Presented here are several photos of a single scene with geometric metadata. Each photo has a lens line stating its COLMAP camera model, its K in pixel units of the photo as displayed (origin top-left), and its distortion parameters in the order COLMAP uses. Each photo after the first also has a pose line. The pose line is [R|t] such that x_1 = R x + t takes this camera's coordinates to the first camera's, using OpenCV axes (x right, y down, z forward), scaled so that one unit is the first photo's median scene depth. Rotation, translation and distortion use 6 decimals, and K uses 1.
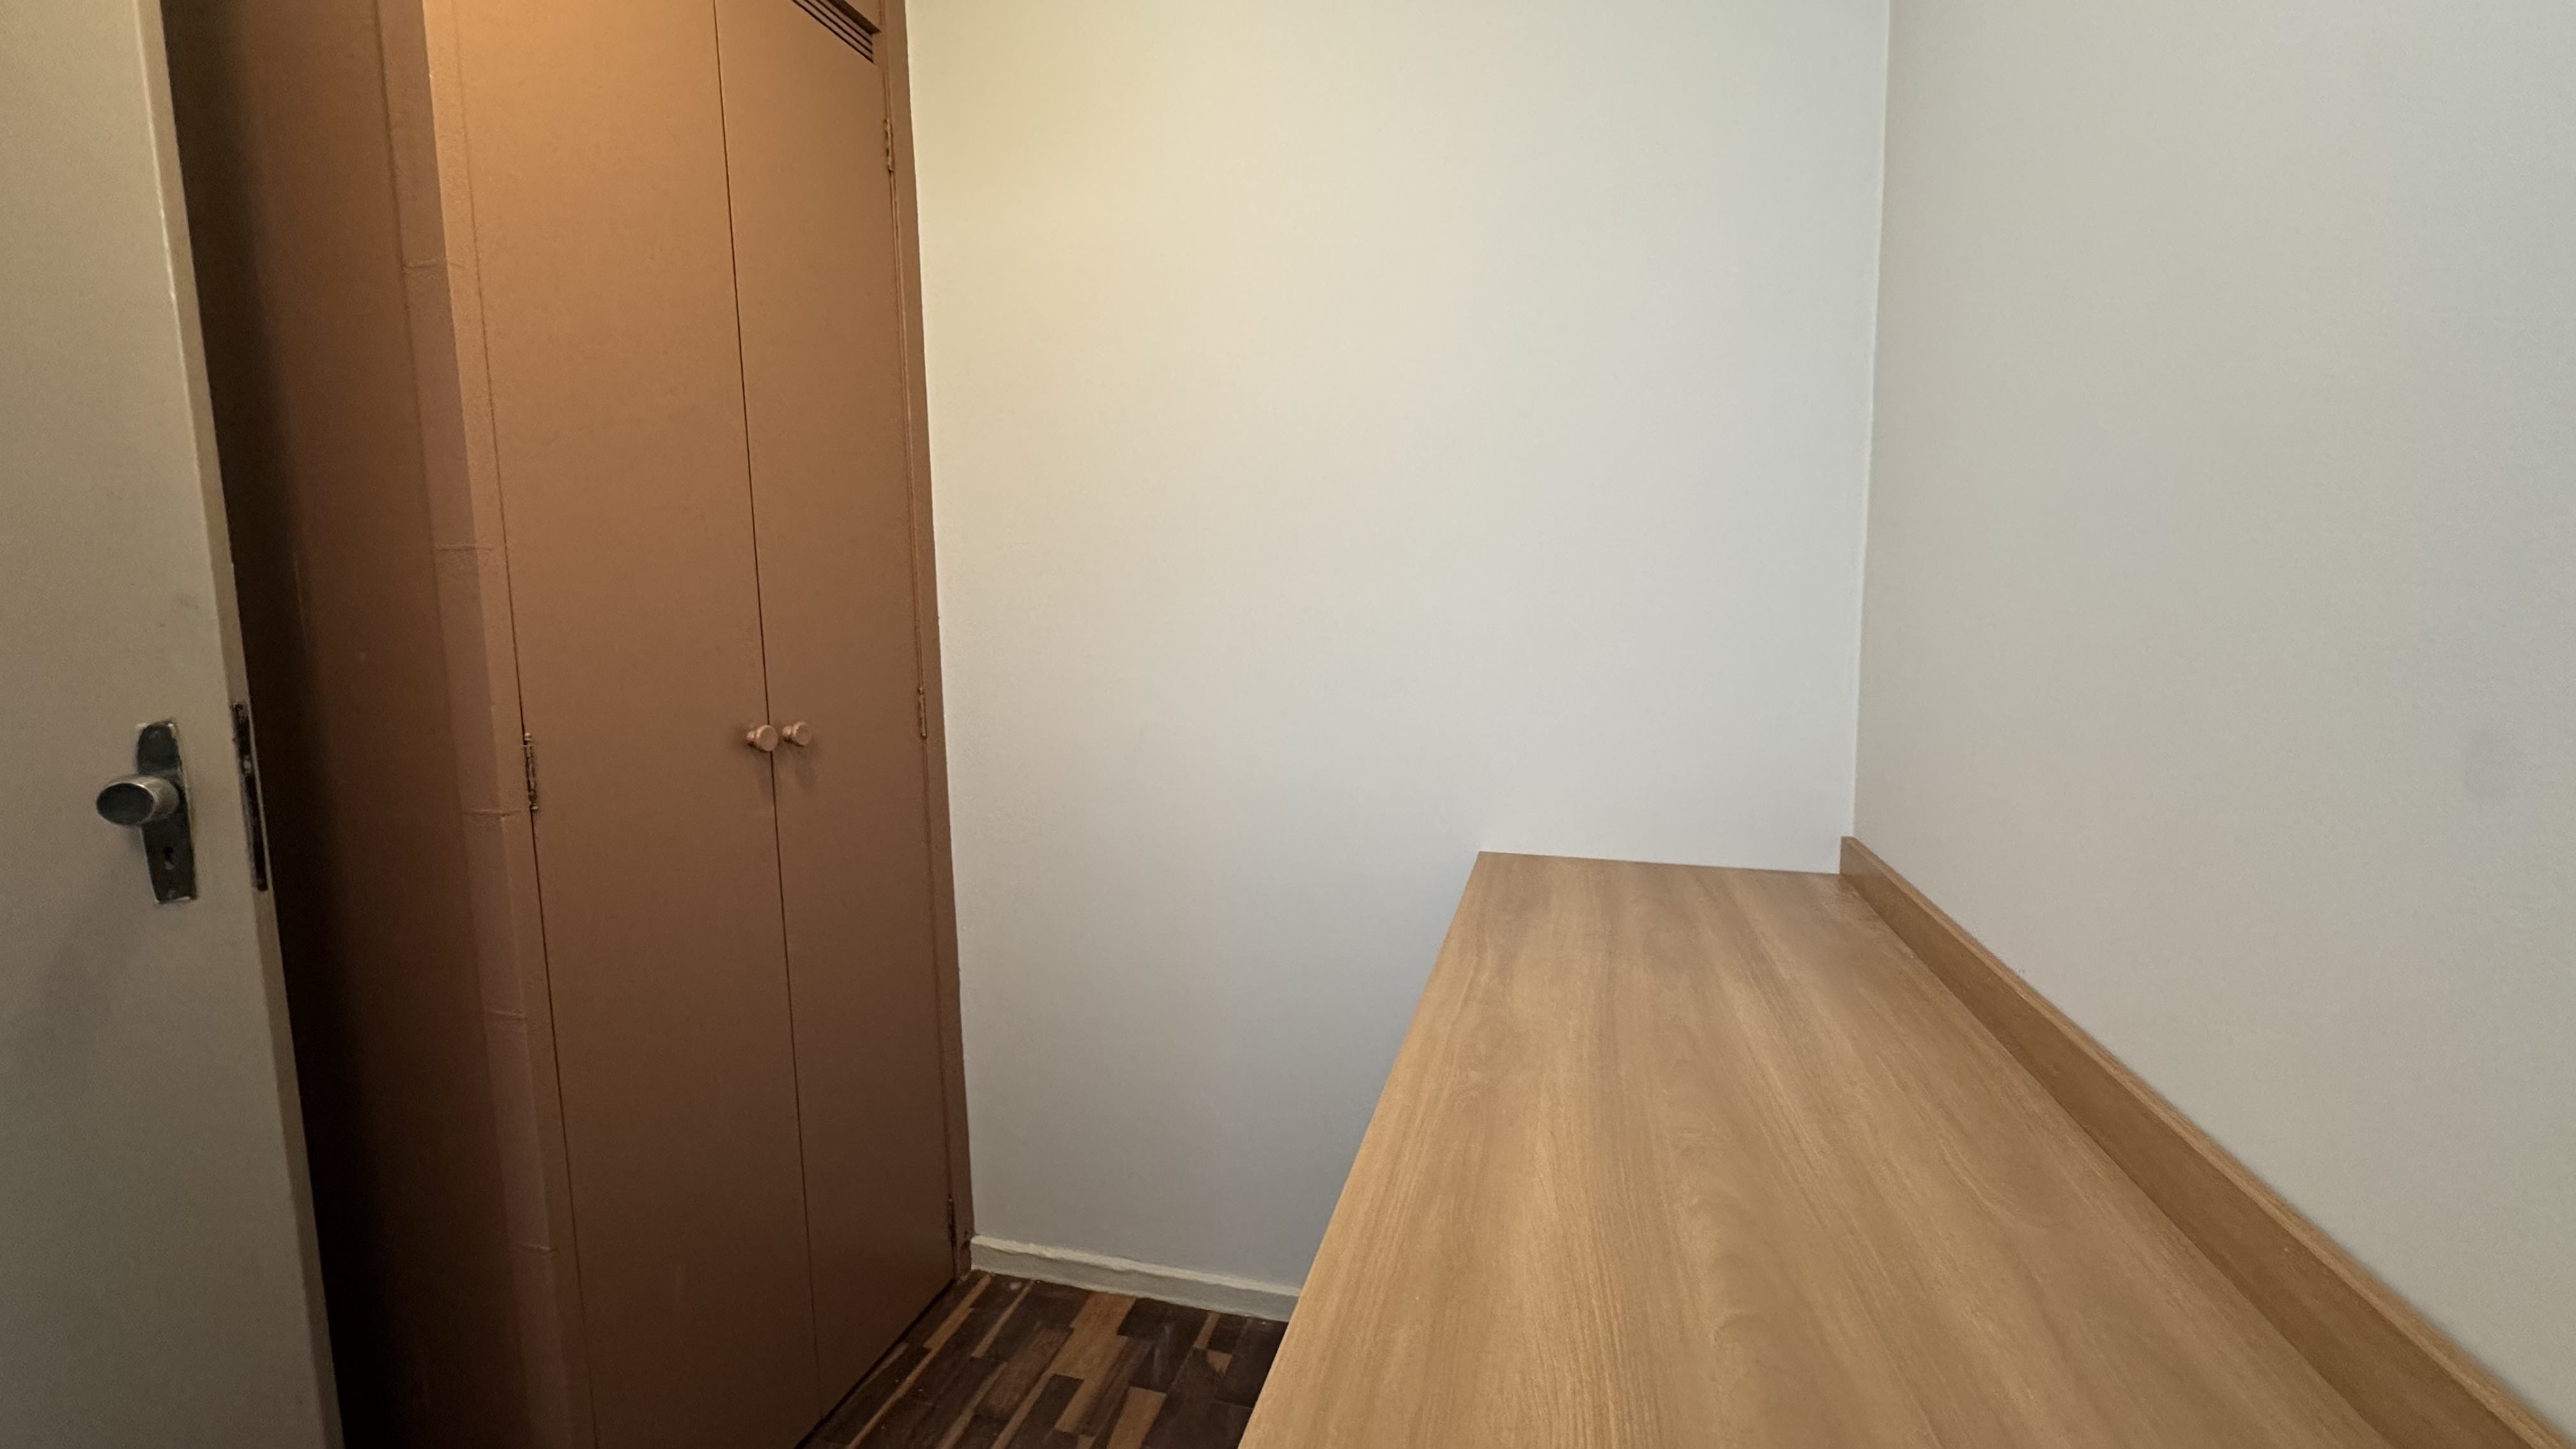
lens RADIAL K [[1023.6, 0, 1290.4], [0, 1023.6, 726.0], [0, 0, 1]] dist [-0.002948, 0.000216]
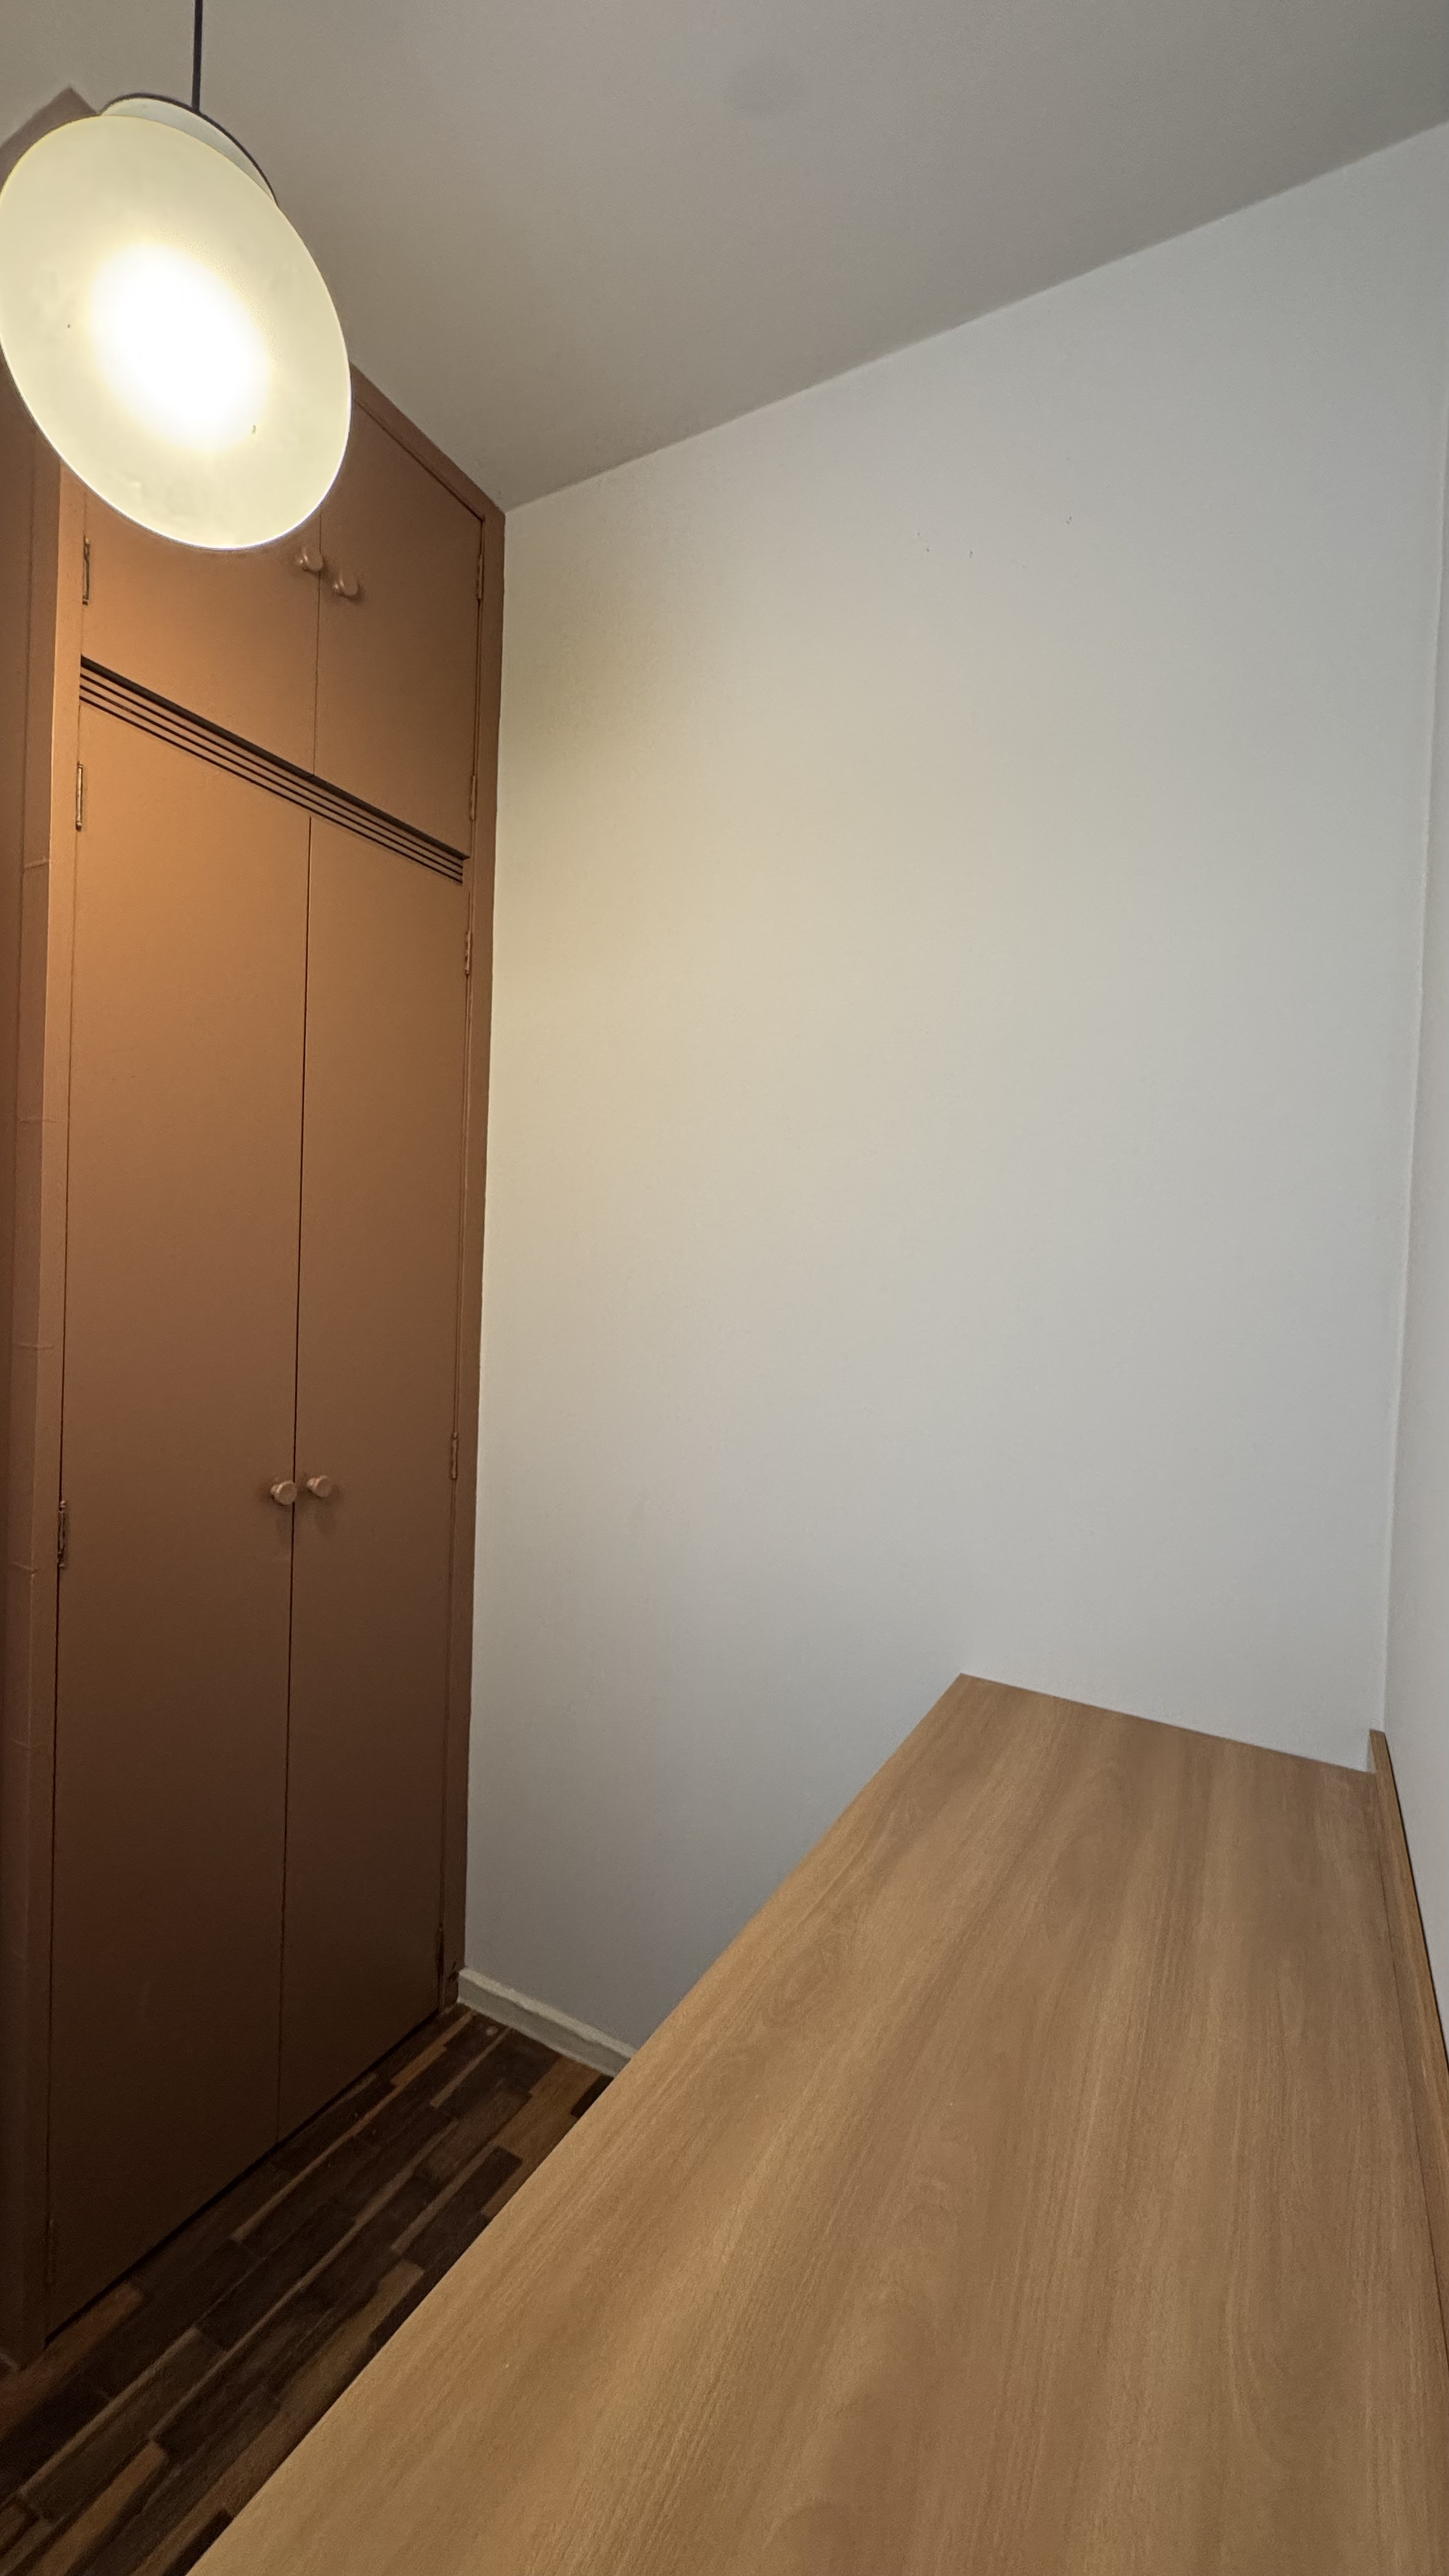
lens RADIAL K [[1023.6, 0, 725.0], [0, 1023.6, 1286.3], [0, 0, 1]] dist [-0.002948, 0.000216]
pose [[0.971629, 0.055939, -0.229799, 0.168473], [-0.076890, 0.993558, -0.083247, -0.134210], [0.223662, 0.098555, 0.969671, 0.004046]]
